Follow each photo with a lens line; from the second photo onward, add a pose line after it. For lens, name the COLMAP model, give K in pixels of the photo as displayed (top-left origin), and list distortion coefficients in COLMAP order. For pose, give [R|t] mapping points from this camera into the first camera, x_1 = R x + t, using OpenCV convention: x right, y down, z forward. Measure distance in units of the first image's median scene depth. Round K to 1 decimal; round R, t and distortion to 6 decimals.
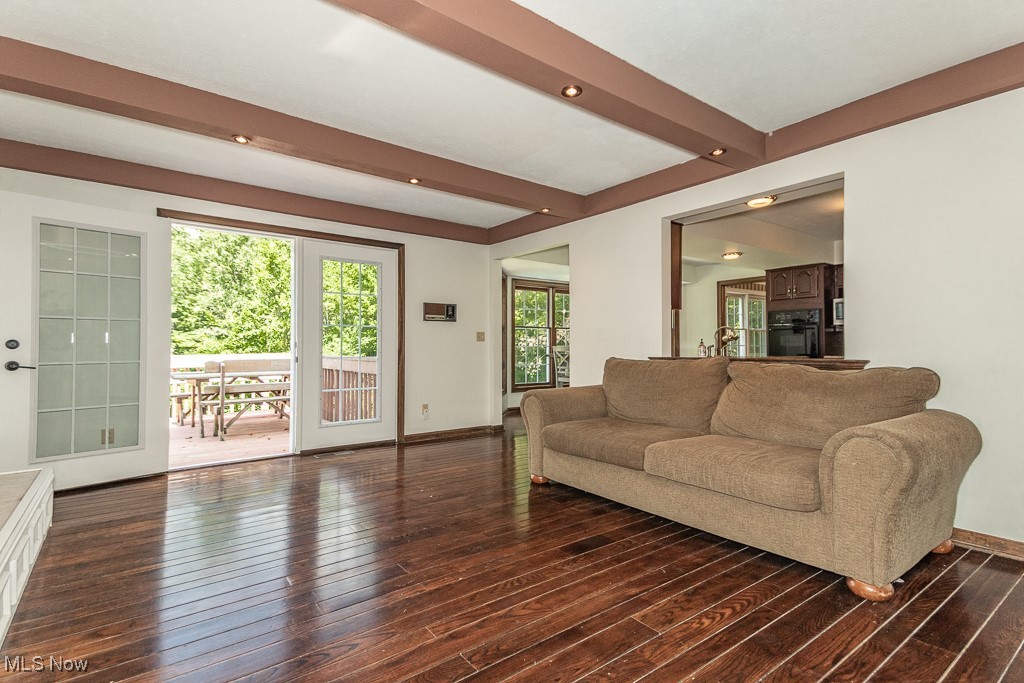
lens RADIAL K [[499.1, 0, 509.1], [0, 499.1, 344.2], [0, 0, 1]] dist [0.049710, -0.000228]
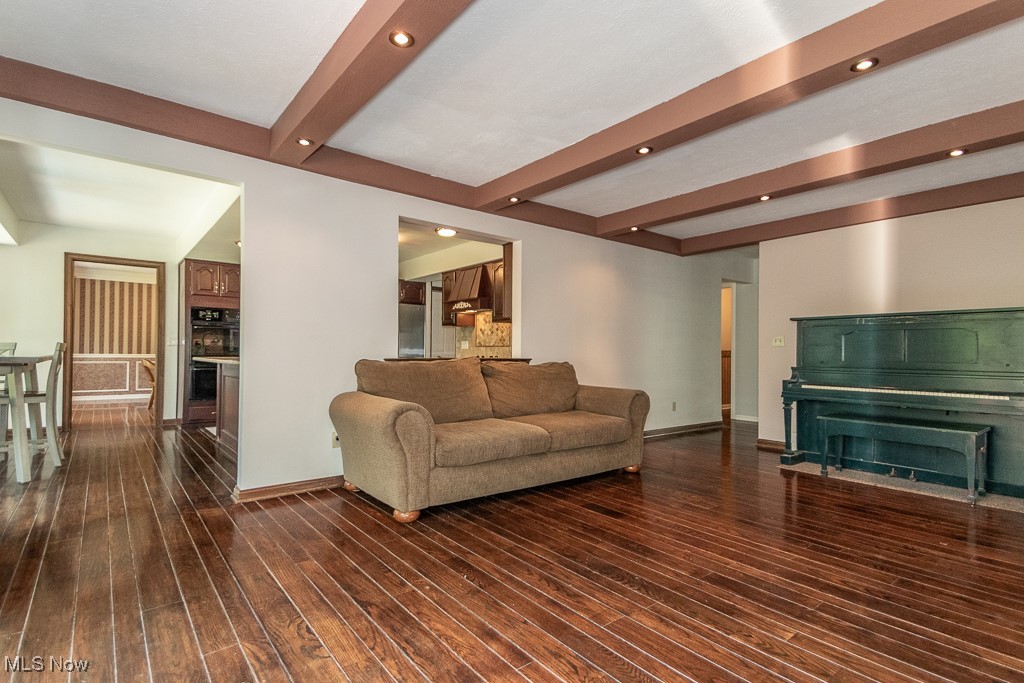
lens RADIAL K [[499.3, 0, 510.9], [0, 499.3, 349.4], [0, 0, 1]] dist [0.063930, -0.000451]
pose [[-0.029080, 0.006139, 0.999558, -0.504889], [-0.019346, 0.999790, -0.006703, 0.007177], [-0.999390, -0.019532, -0.028955, 0.597320]]
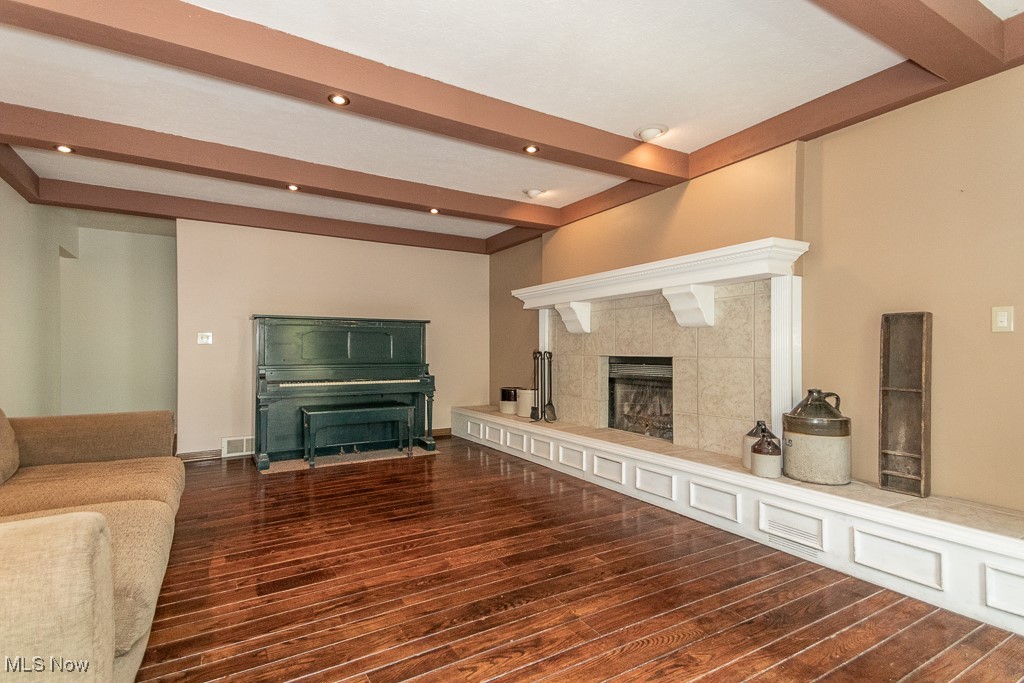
lens RADIAL K [[499.1, 0, 509.1], [0, 499.1, 344.2], [0, 0, 1]] dist [0.049710, -0.000228]
pose [[-0.993982, 0.004325, 0.109462, -0.143009], [0.001792, 0.999729, -0.023228, 0.005952], [-0.109533, -0.022892, -0.993720, 0.862908]]
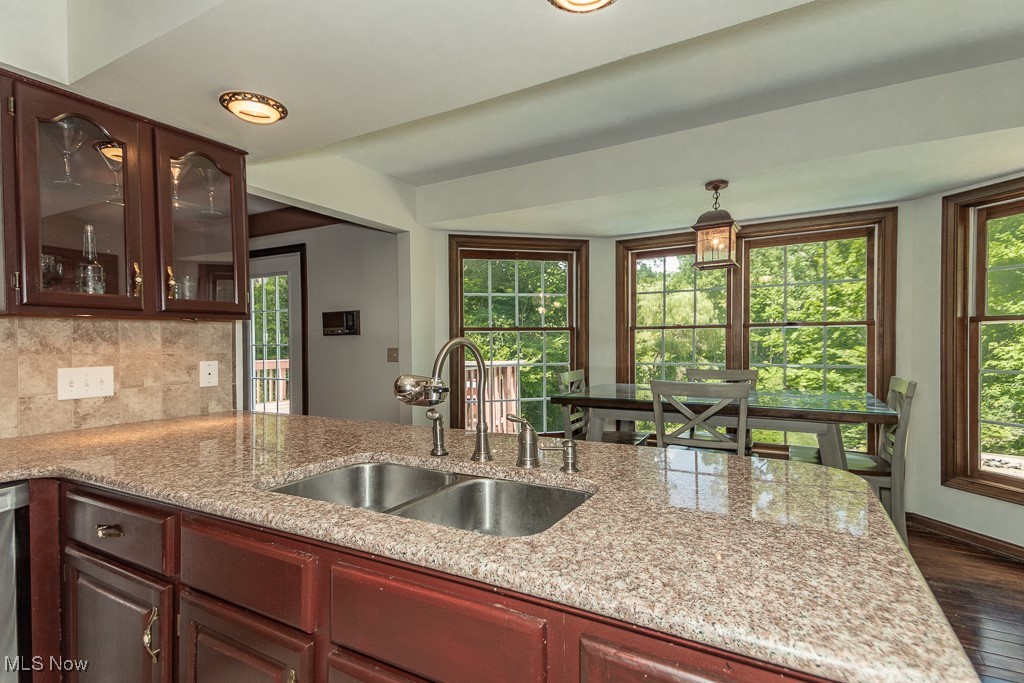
lens RADIAL K [[499.1, 0, 509.1], [0, 499.1, 344.2], [0, 0, 1]] dist [0.049710, -0.000228]
pose [[0.394502, 0.001459, -0.918894, 0.670077], [0.017898, 0.999797, 0.009271, -0.035082], [0.918721, -0.020104, 0.394396, 0.955053]]
